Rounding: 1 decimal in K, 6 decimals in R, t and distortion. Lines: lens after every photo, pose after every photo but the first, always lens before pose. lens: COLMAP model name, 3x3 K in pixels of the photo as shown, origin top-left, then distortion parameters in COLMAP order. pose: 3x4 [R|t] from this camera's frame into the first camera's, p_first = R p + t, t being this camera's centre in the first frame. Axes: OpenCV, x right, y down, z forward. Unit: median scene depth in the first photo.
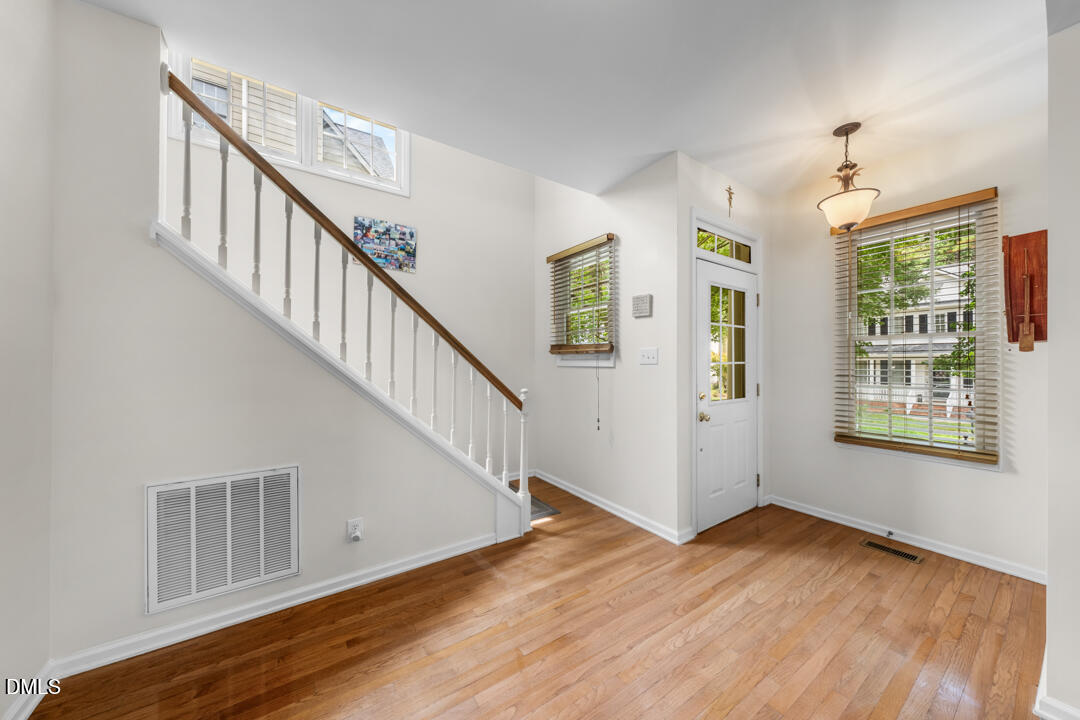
lens RADIAL K [[365.4, 0, 539.6], [0, 365.4, 356.2], [0, 0, 1]] dist [0.000919, 0.000102]
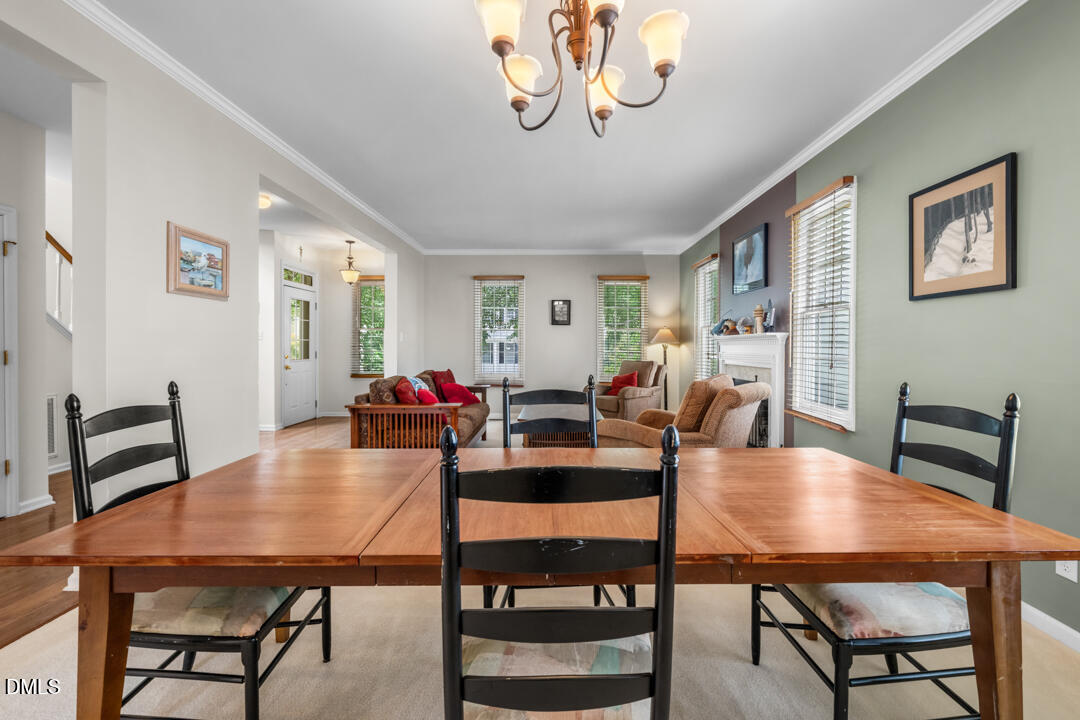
lens RADIAL K [[474.6, 0, 546.2], [0, 474.6, 347.4], [0, 0, 1]] dist [-0.000389, -0.000115]
pose [[0.568631, -0.003213, 0.822586, -0.787097], [-0.005840, 0.999951, 0.007943, 0.029985], [-0.822572, -0.009321, 0.568585, -1.457507]]
